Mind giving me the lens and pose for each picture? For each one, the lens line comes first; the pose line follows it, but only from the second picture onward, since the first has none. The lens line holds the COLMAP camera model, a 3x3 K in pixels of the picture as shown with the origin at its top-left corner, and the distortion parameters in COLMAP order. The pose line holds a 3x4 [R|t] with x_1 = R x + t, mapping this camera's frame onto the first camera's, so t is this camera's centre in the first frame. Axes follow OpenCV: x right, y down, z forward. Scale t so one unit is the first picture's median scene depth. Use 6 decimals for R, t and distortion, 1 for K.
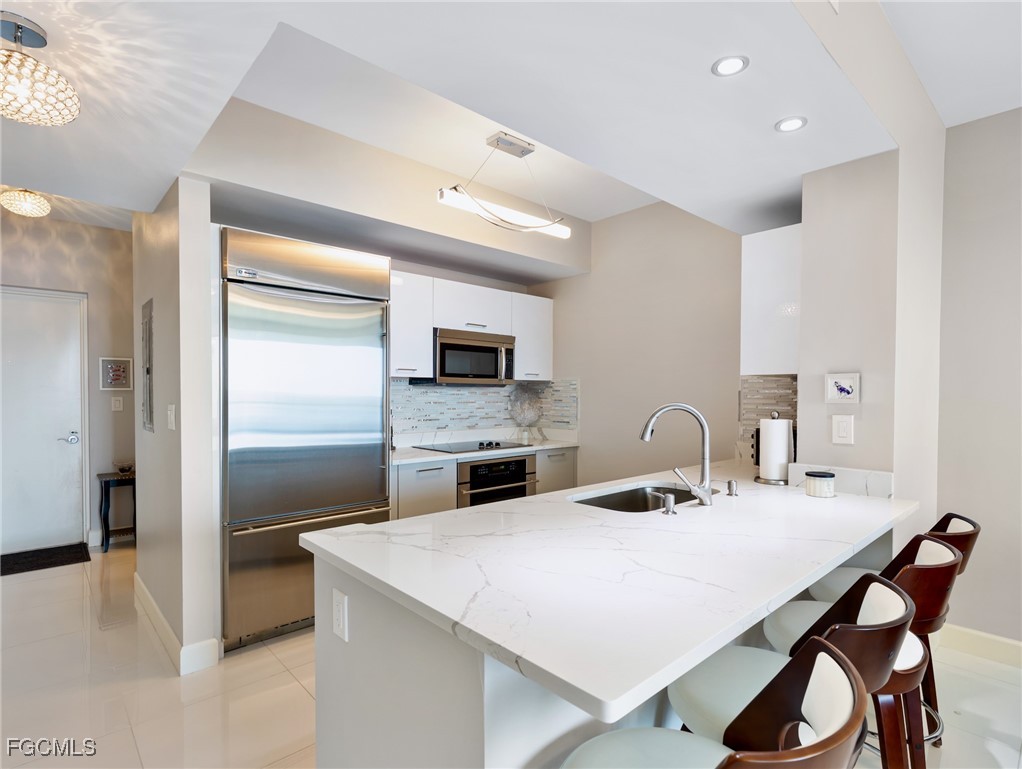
lens RADIAL K [[515.5, 0, 518.6], [0, 515.5, 399.9], [0, 0, 1]] dist [0.013918, -0.005035]
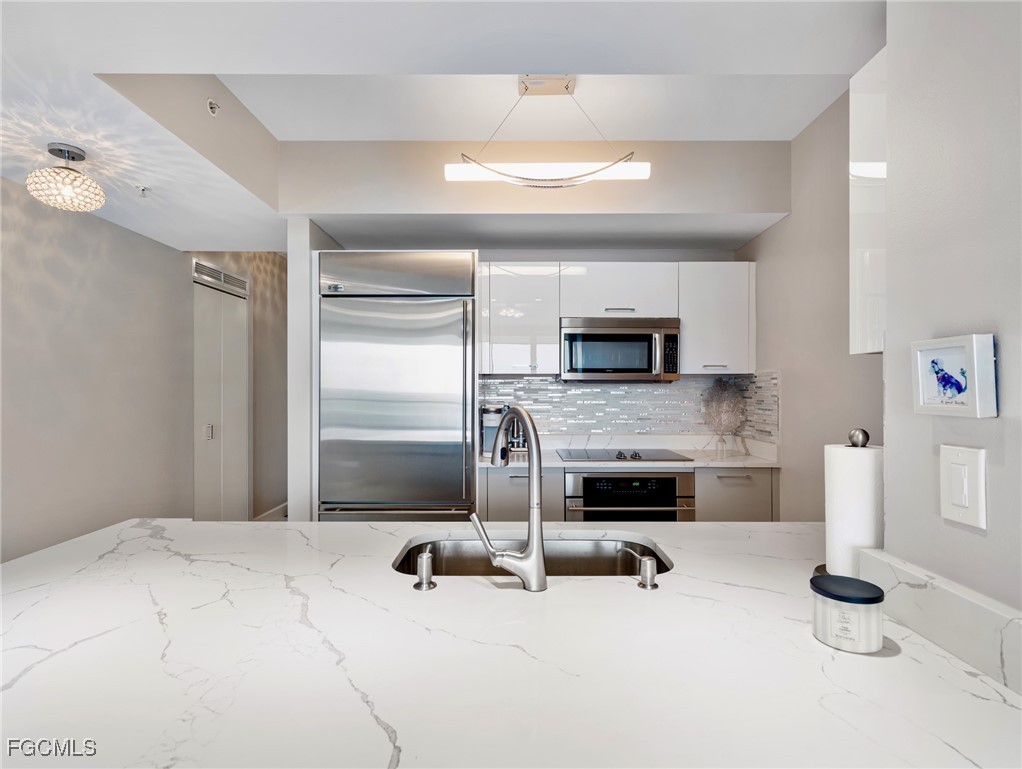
lens RADIAL K [[515.5, 0, 518.1], [0, 515.5, 389.8], [0, 0, 1]] dist [0.013918, -0.005035]
pose [[0.734732, -0.004573, -0.678342, 0.398730], [-0.005820, 0.999898, -0.013044, -0.003943], [0.678332, 0.013532, 0.734631, 0.309072]]
